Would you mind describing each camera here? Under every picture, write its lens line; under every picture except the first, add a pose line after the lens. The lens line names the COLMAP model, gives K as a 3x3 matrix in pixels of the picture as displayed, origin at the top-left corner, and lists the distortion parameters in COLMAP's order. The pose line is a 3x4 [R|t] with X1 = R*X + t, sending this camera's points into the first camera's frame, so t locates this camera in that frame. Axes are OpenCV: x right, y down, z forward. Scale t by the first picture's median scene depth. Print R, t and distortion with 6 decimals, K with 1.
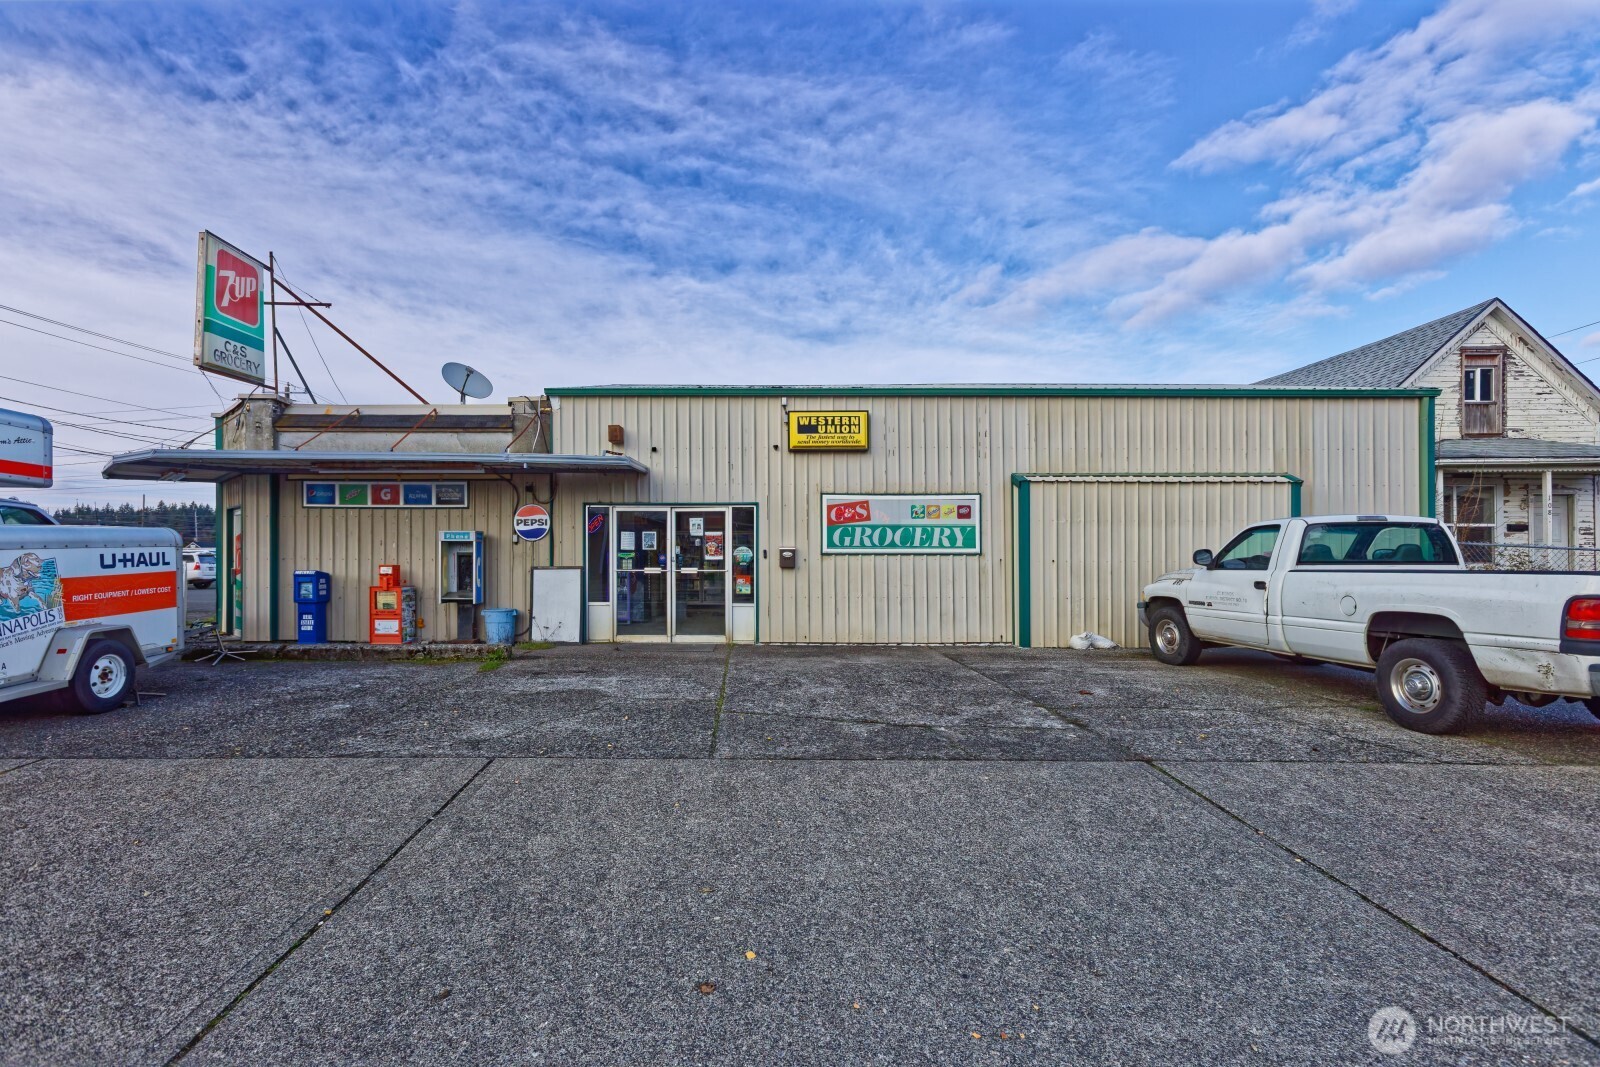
lens RADIAL K [[769.8, 0, 800.0], [0, 769.8, 533.5], [0, 0, 1]] dist [-0.002226, 0.005572]
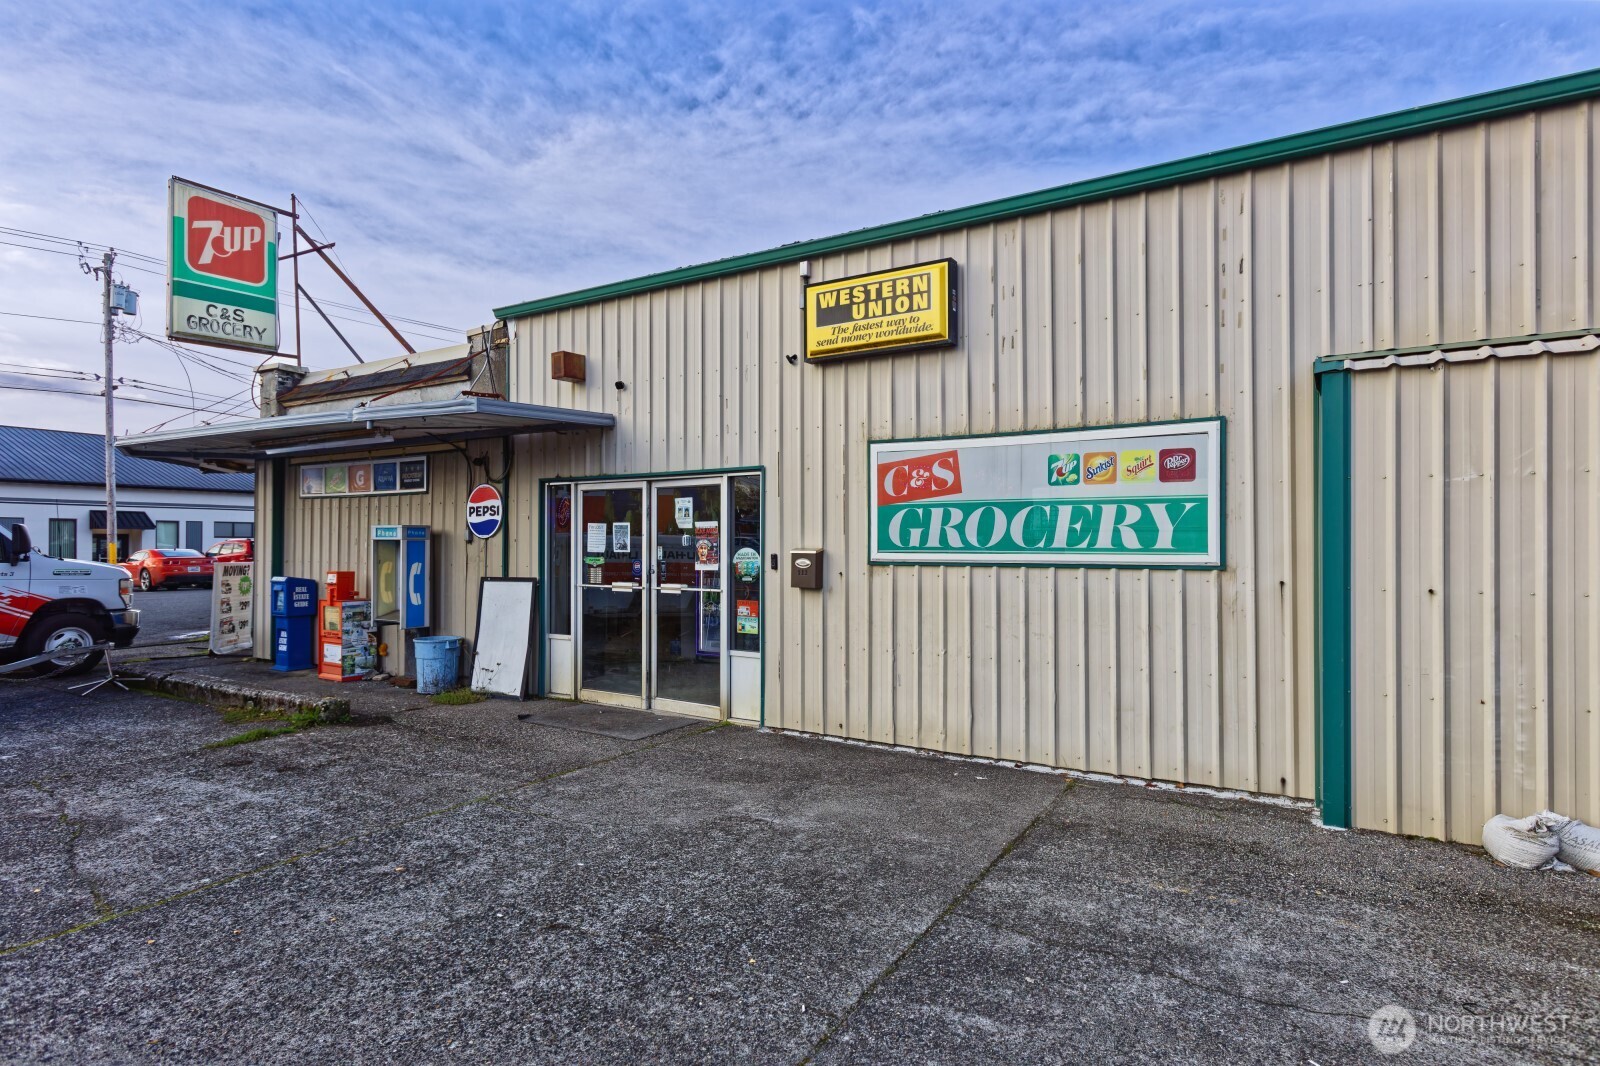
lens RADIAL K [[904.8, 0, 800.0], [0, 904.8, 533.0], [0, 0, 1]] dist [0.003138, 0.002333]
pose [[0.826133, -0.005849, -0.563444, 0.320365], [0.015432, 0.999806, 0.012249, -0.000703], [0.563263, -0.018815, 0.826063, 0.489075]]
